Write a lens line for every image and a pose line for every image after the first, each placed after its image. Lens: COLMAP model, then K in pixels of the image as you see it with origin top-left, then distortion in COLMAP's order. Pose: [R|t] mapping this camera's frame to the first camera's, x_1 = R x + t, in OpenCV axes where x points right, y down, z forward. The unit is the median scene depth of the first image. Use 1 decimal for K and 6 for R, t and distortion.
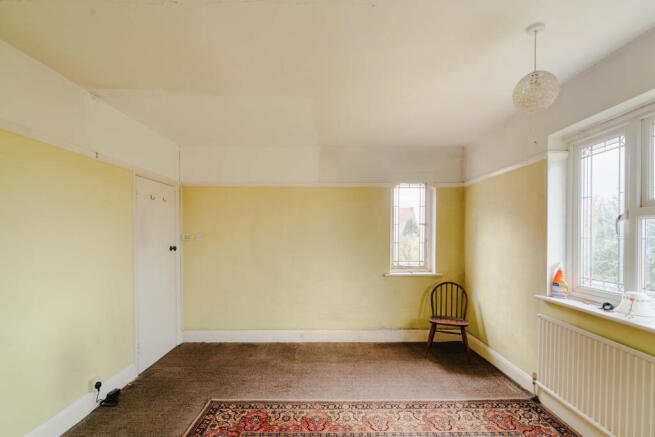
lens RADIAL K [[300.2, 0, 329.0], [0, 300.2, 227.8], [0, 0, 1]] dist [0.000473, 0.000534]
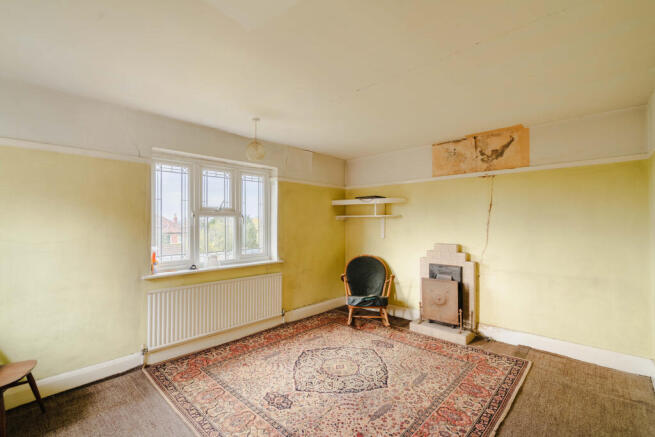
lens RADIAL K [[300.2, 0, 329.0], [0, 300.2, 227.8], [0, 0, 1]] dist [0.000473, 0.000534]
pose [[-0.699730, -0.027619, 0.713873, -0.657533], [-0.011873, 0.999564, 0.027035, -0.004493], [-0.714308, 0.010441, -0.699753, 1.361422]]
